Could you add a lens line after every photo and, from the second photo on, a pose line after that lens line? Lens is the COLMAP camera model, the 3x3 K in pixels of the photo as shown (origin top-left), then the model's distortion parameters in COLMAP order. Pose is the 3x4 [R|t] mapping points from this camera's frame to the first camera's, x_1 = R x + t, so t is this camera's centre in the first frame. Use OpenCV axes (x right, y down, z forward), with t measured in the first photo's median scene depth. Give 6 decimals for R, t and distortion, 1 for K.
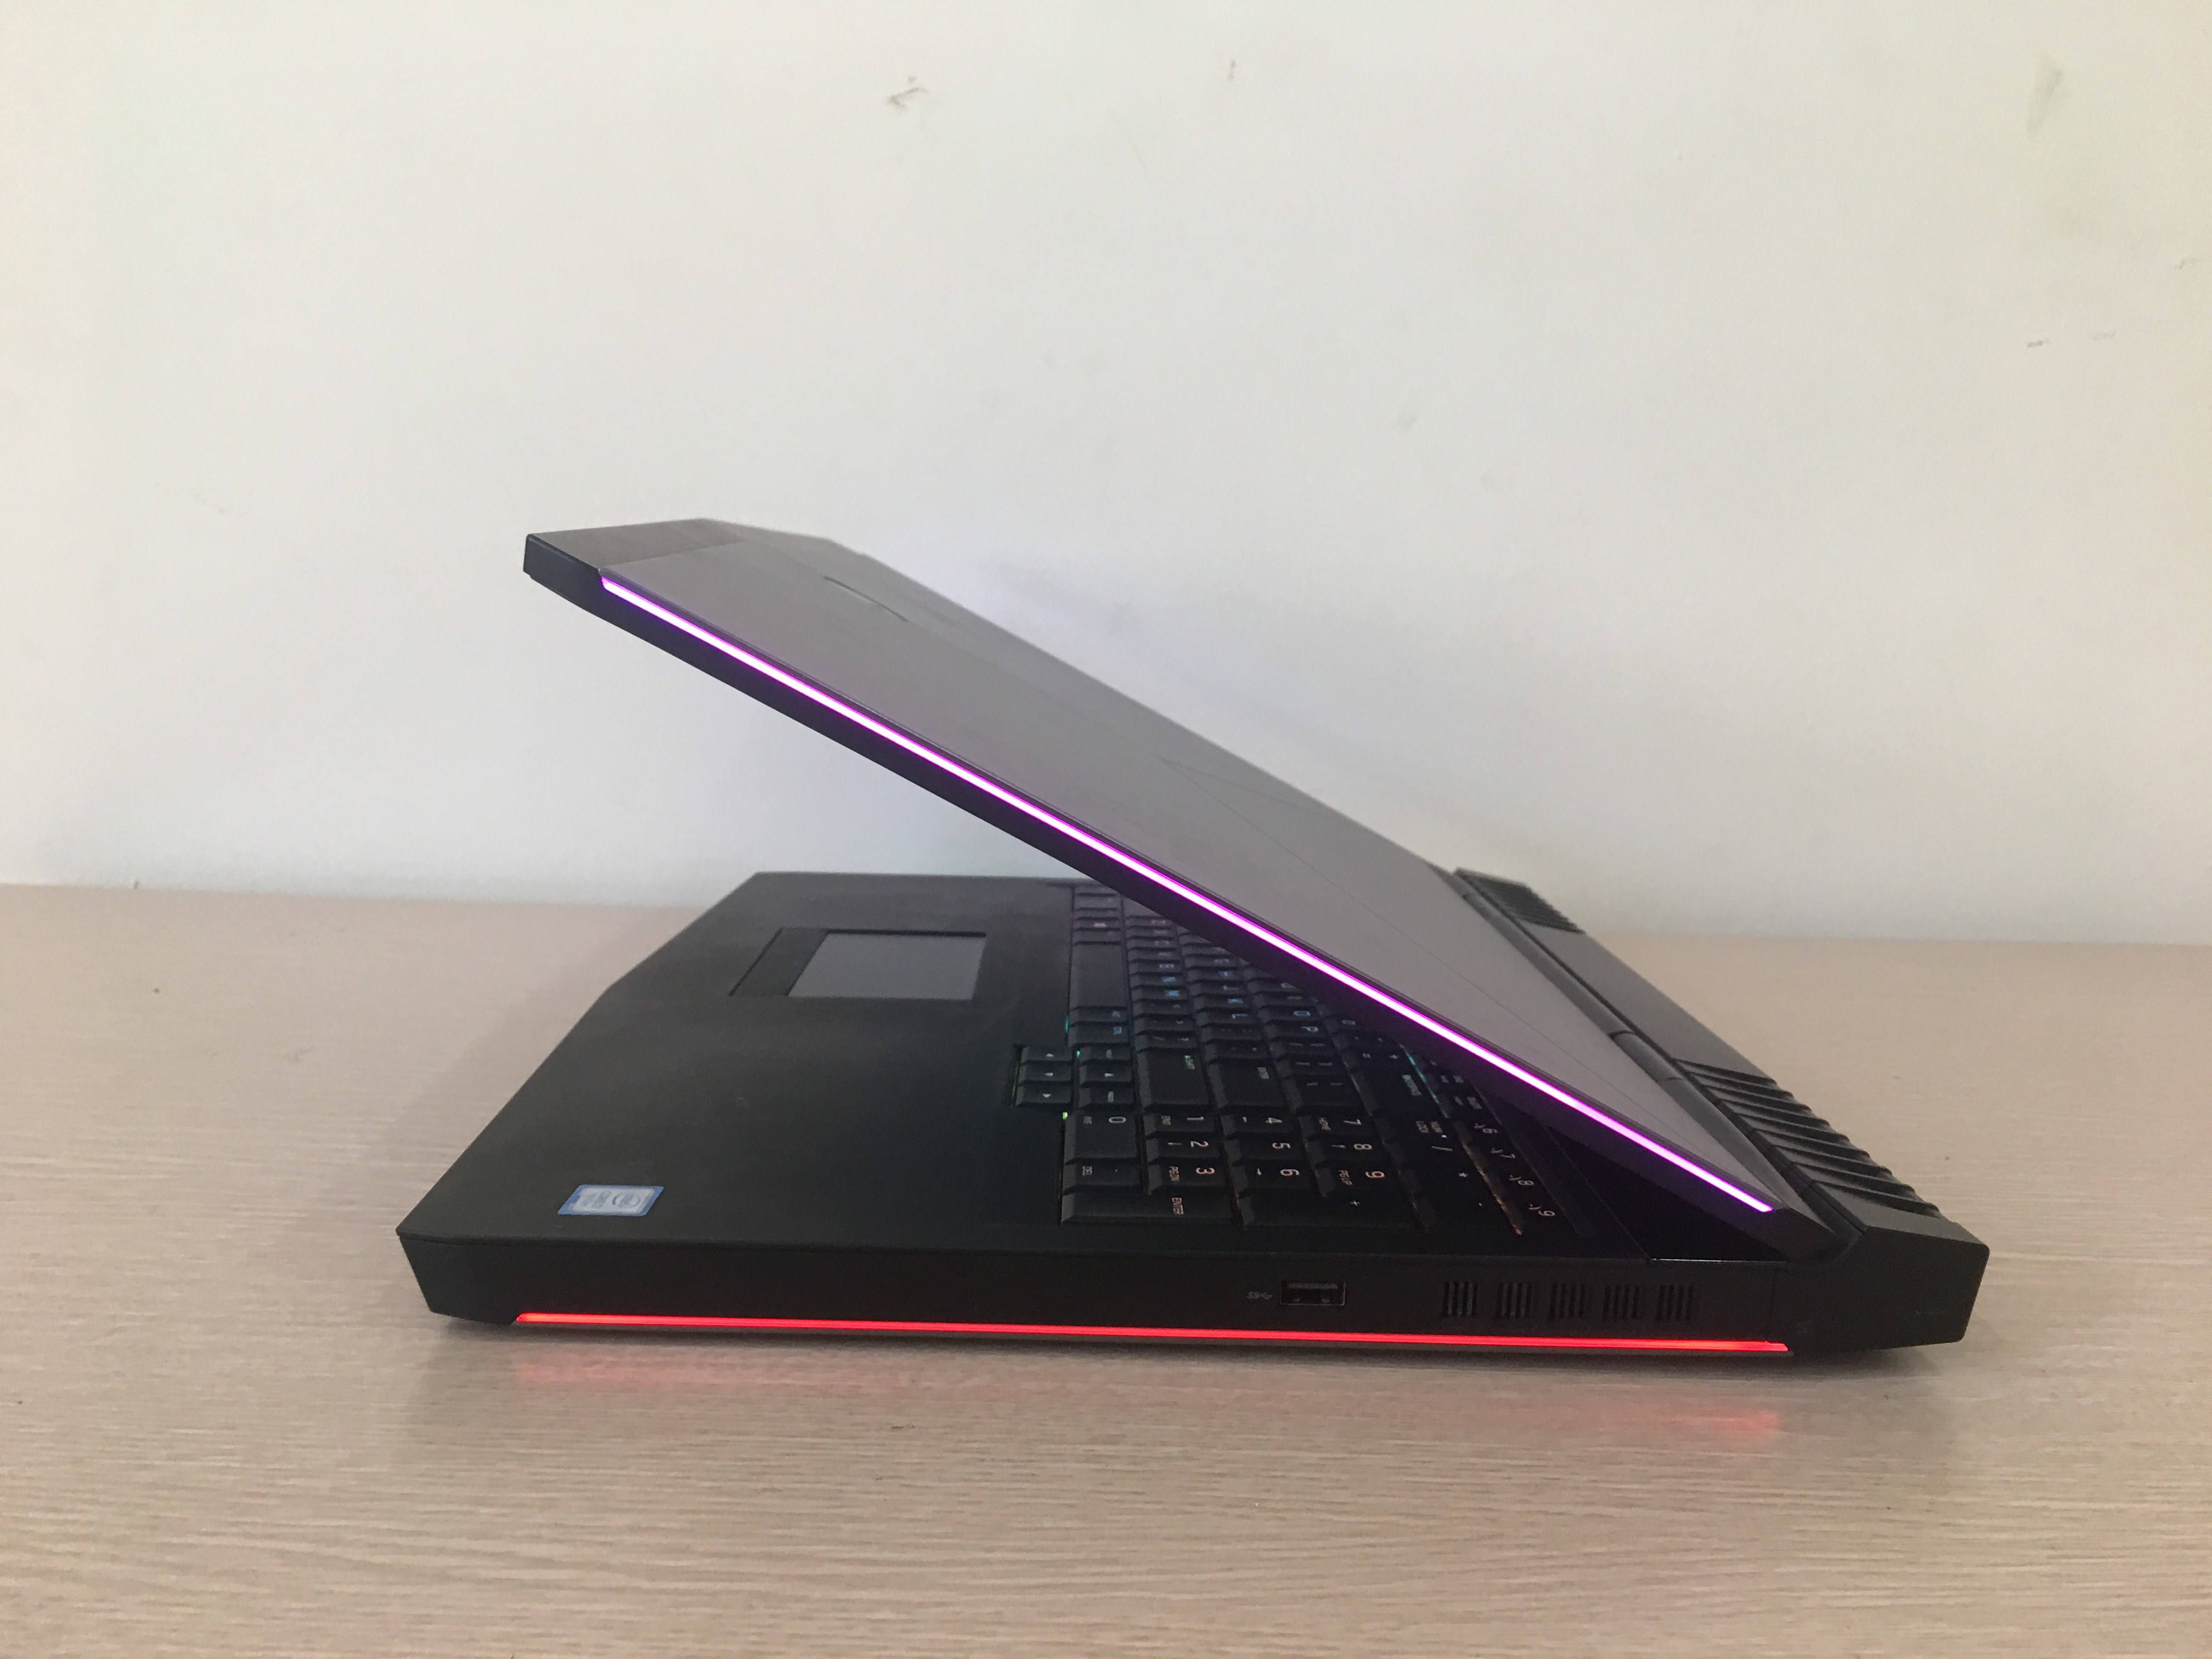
lens RADIAL K [[1893.0, 0, 1105.6], [0, 1893.0, 845.6], [0, 0, 1]] dist [0.071860, -0.108054]
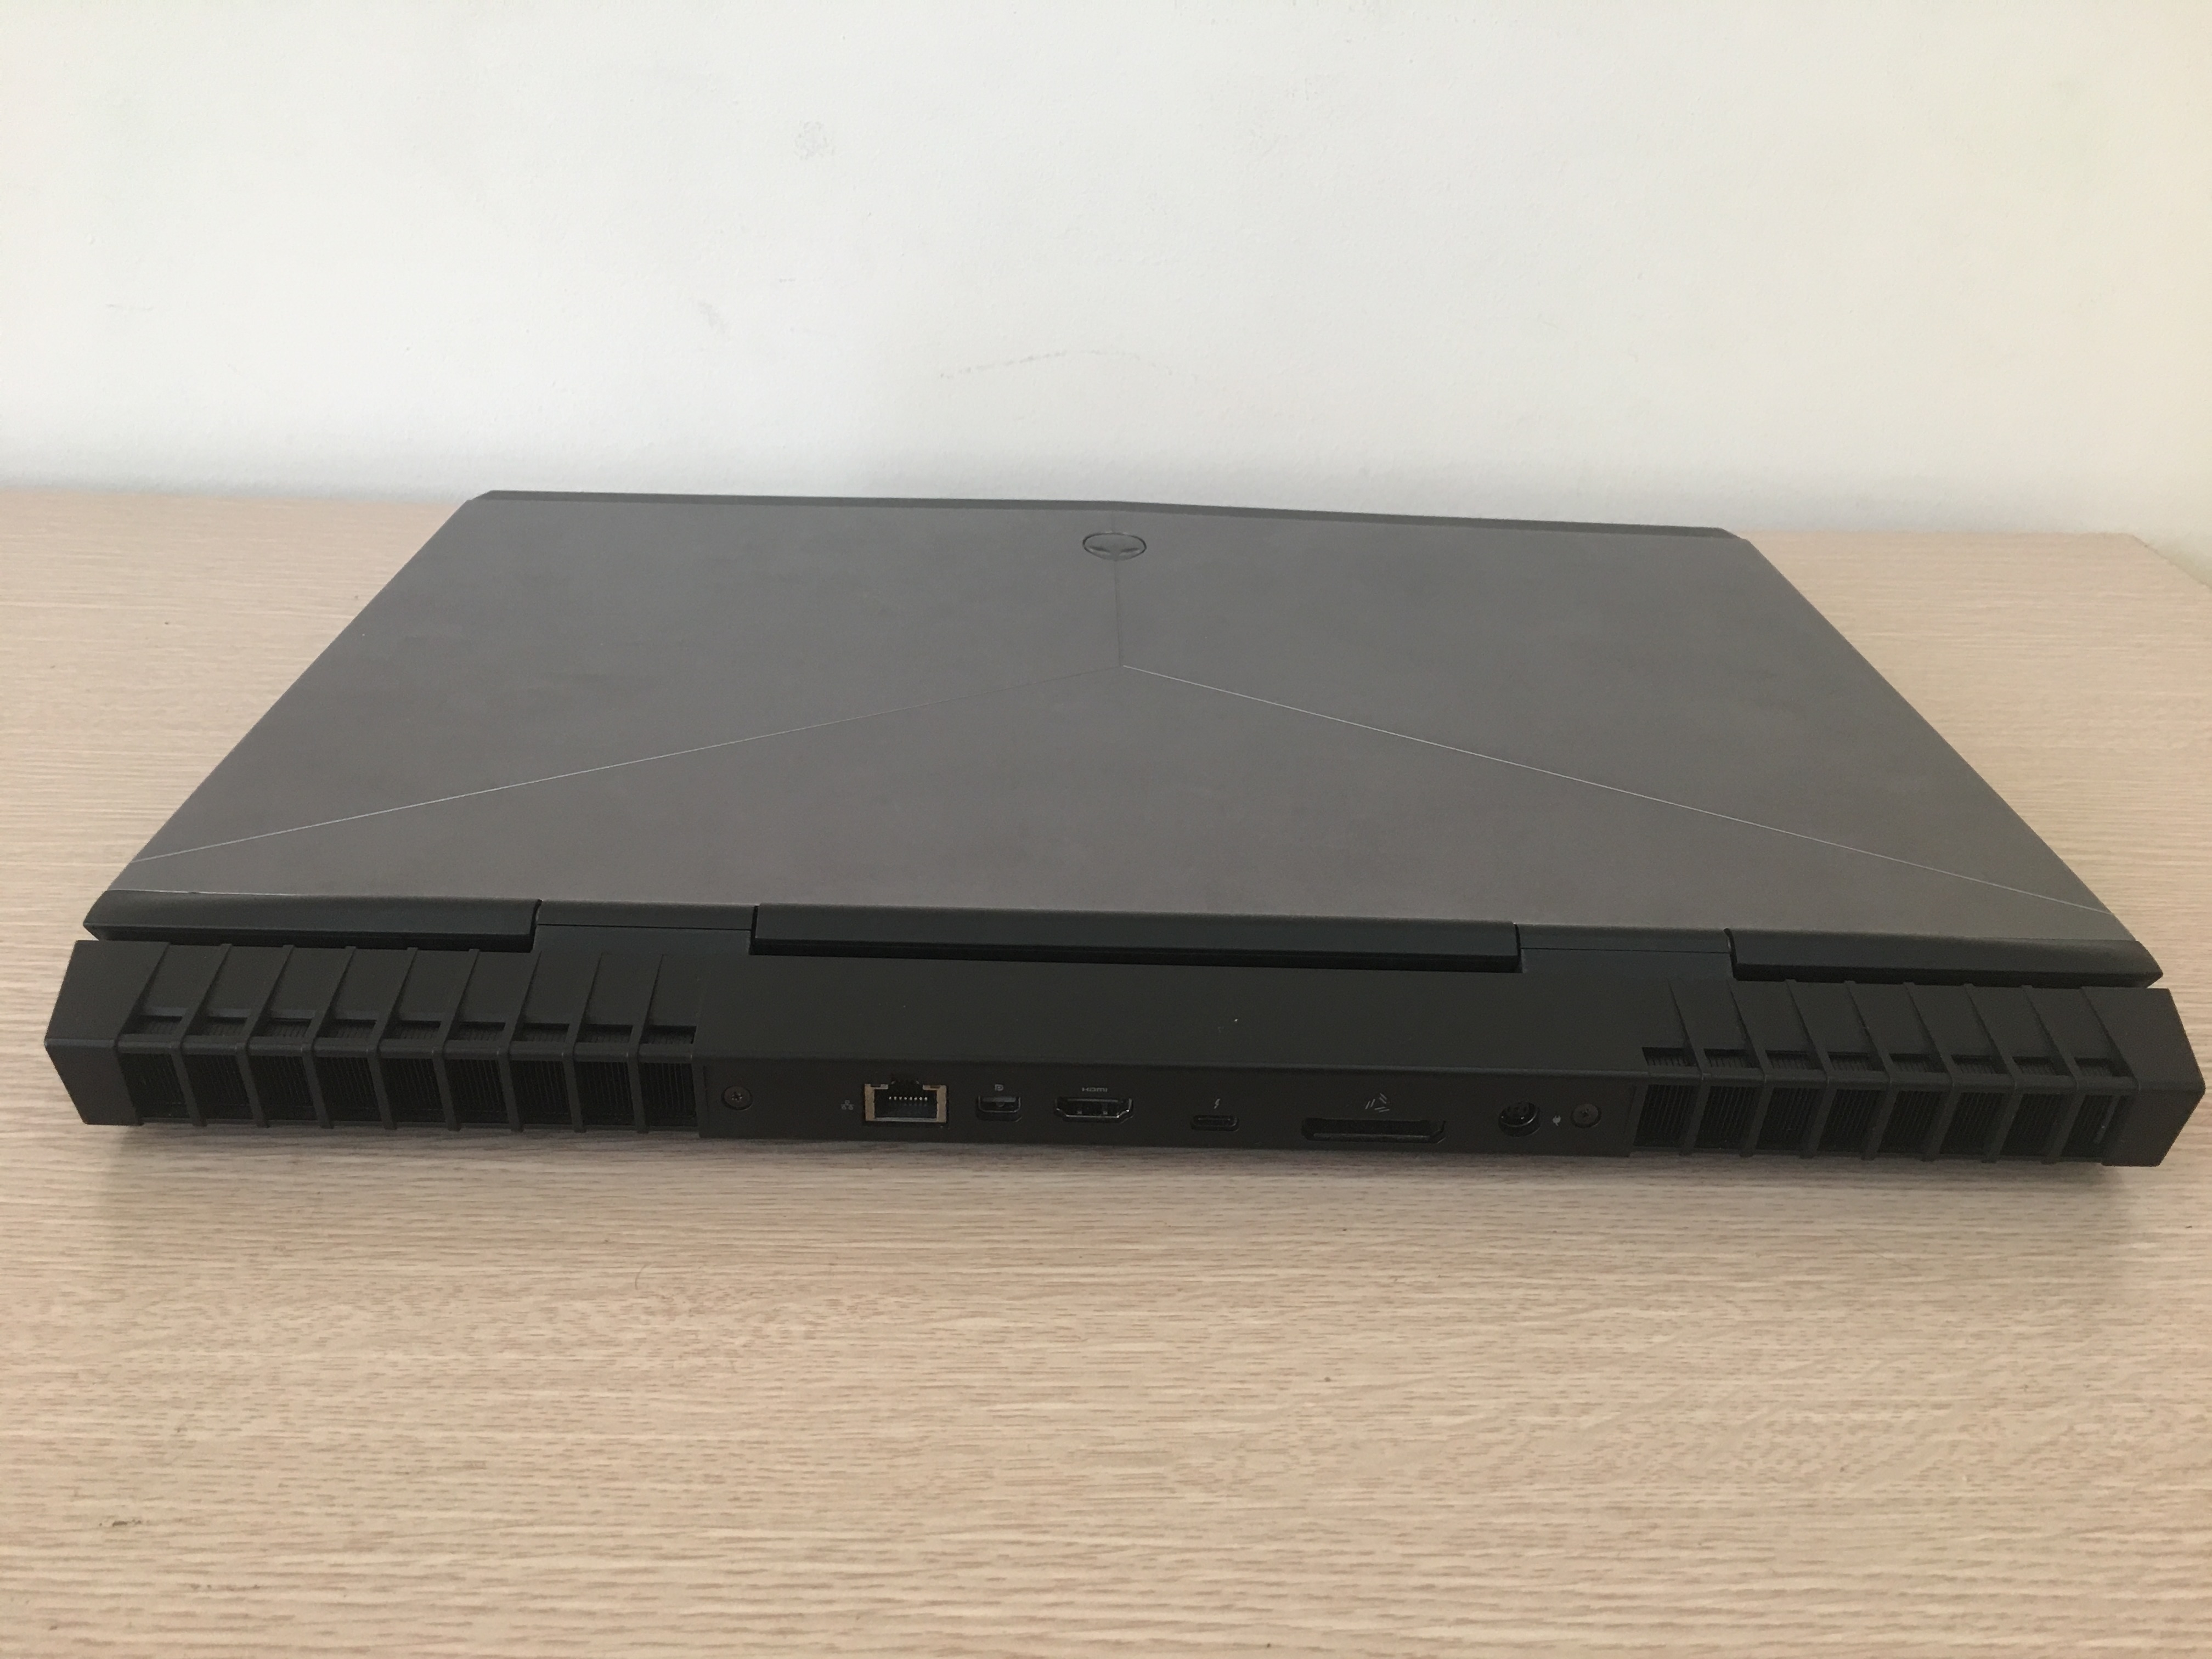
lens RADIAL K [[1893.0, 0, 1109.0], [0, 1893.0, 794.9], [0, 0, 1]] dist [0.071860, -0.108054]
pose [[0.999994, 0.003340, 0.001323, 0.355659], [-0.003587, 0.948822, 0.315791, -0.291596], [-0.000200, -0.315794, 0.948828, 0.336163]]
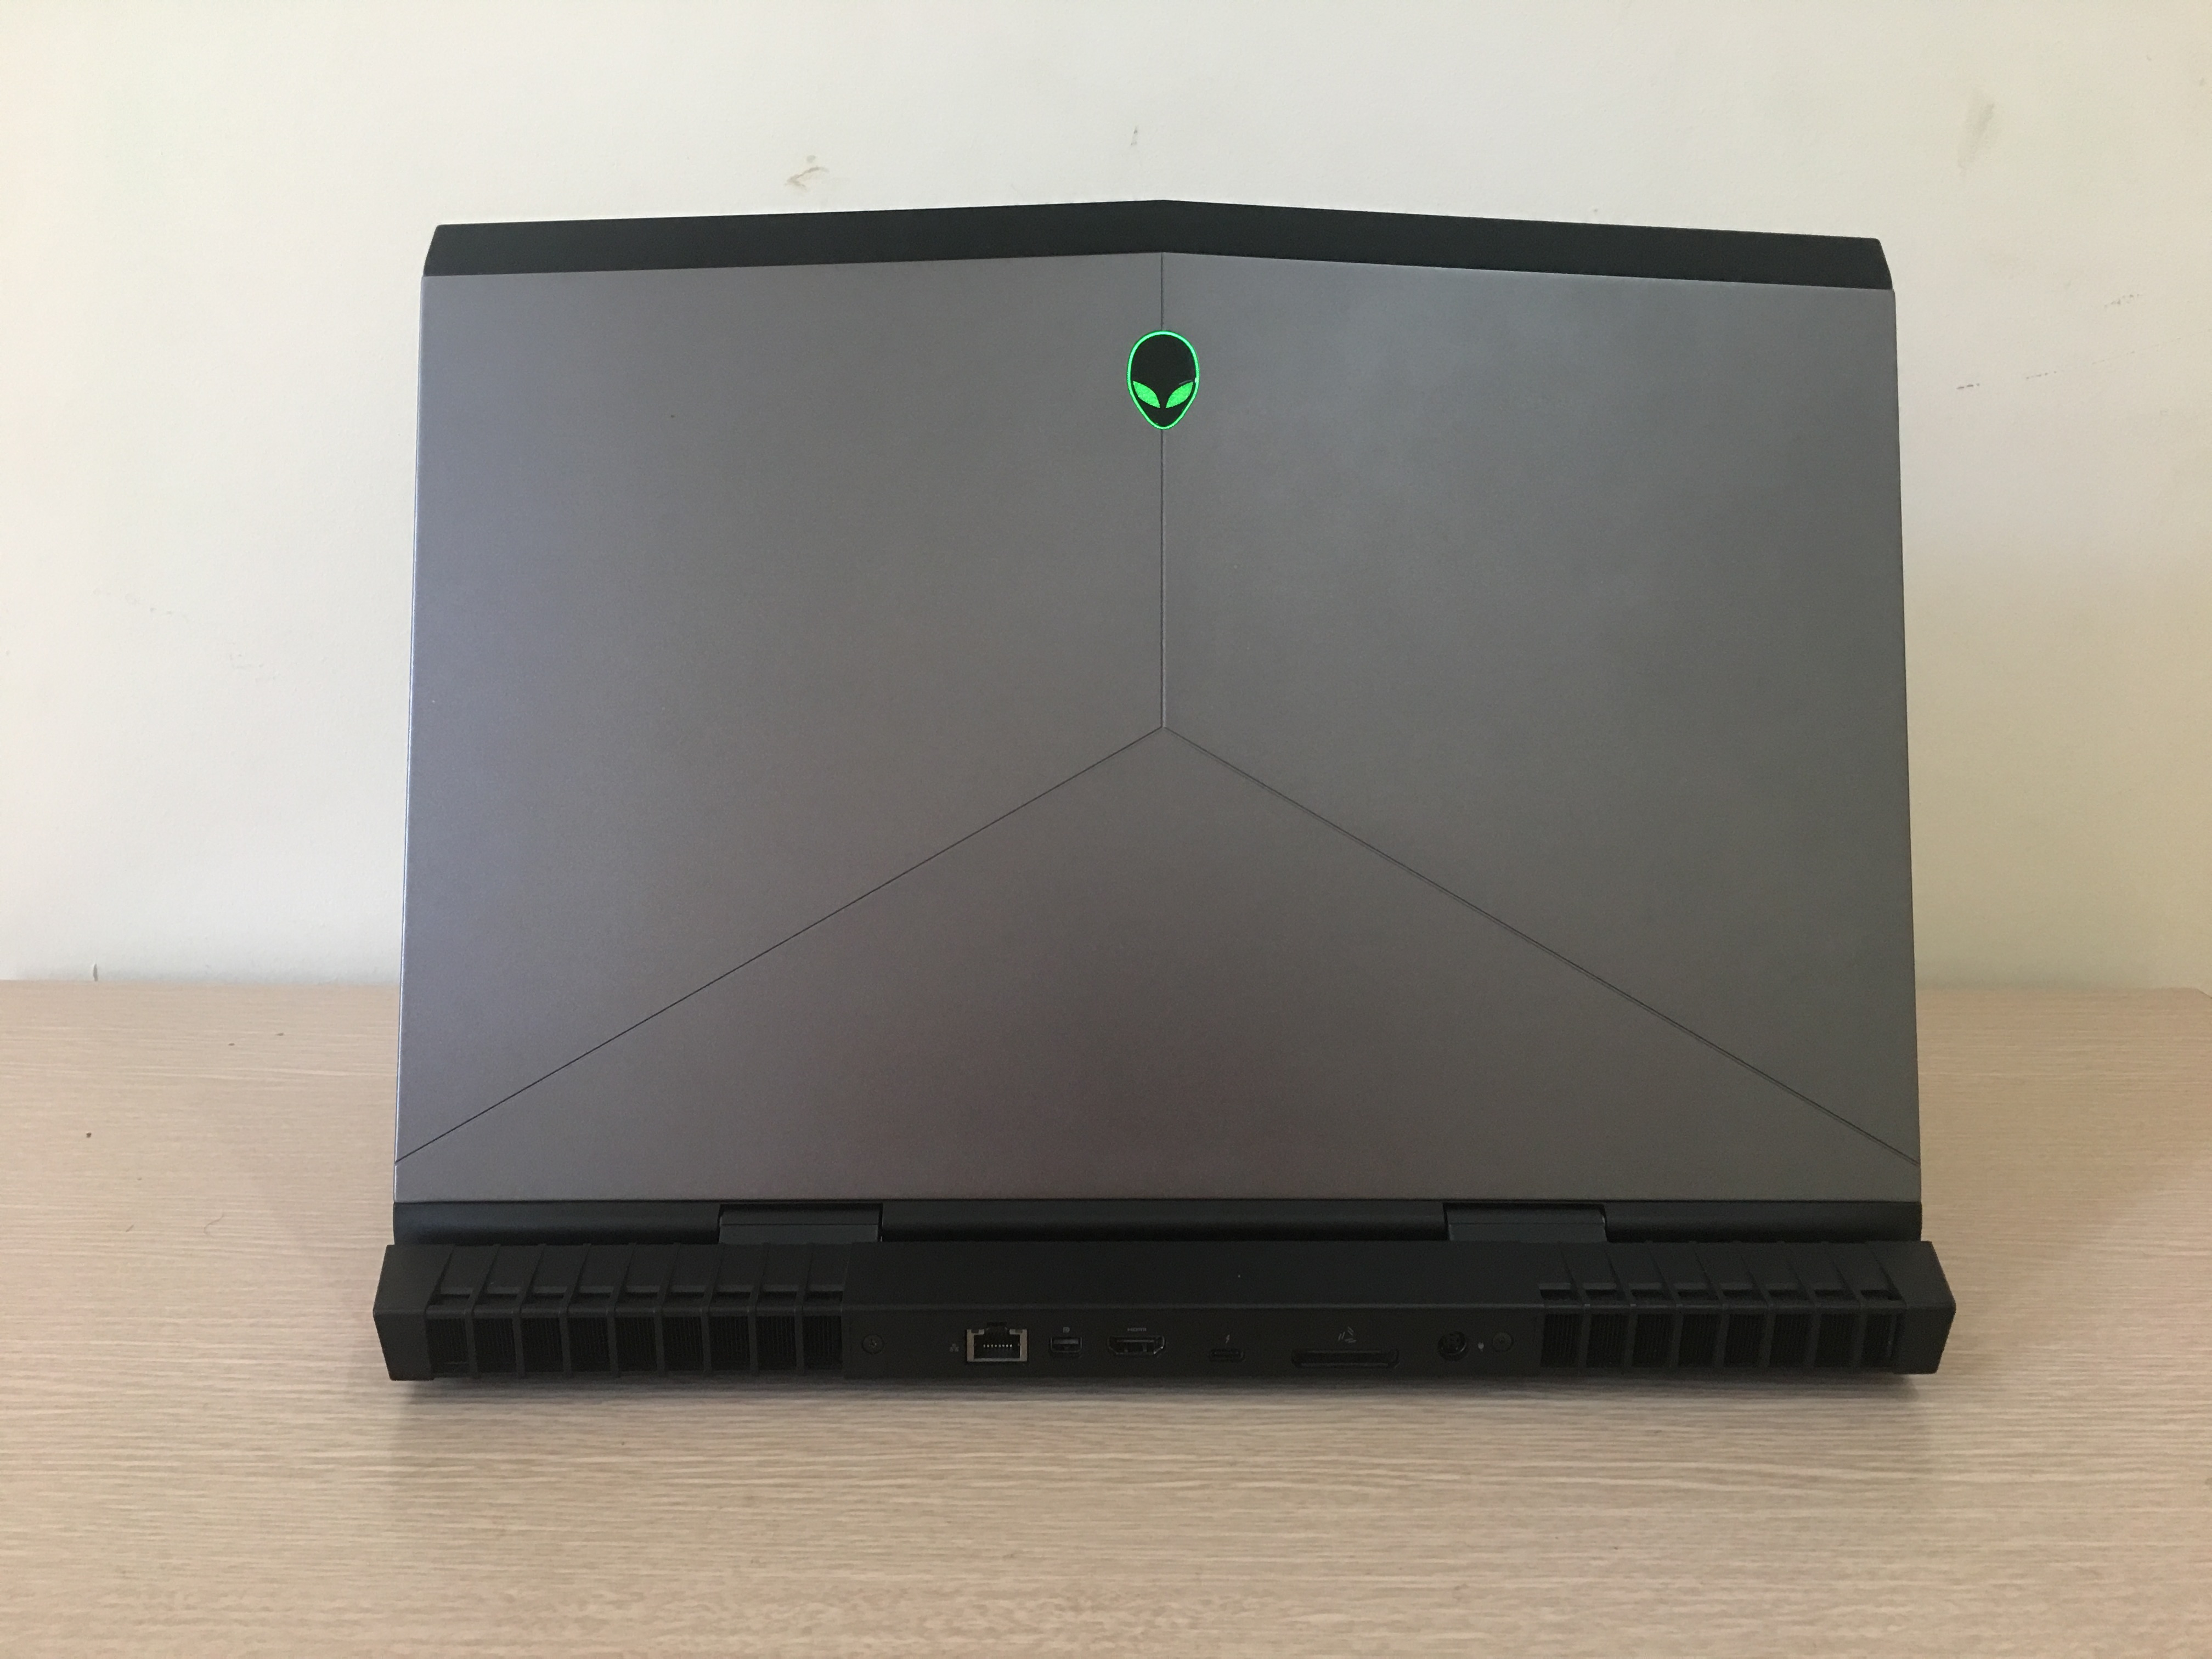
lens RADIAL K [[1893.0, 0, 1097.9], [0, 1893.0, 817.9], [0, 0, 1]] dist [0.071860, -0.108054]
pose [[0.999243, -0.020123, -0.033303, 0.181715], [0.022441, 0.997241, 0.070752, -0.315020], [0.031787, -0.071446, 0.996938, -0.015449]]
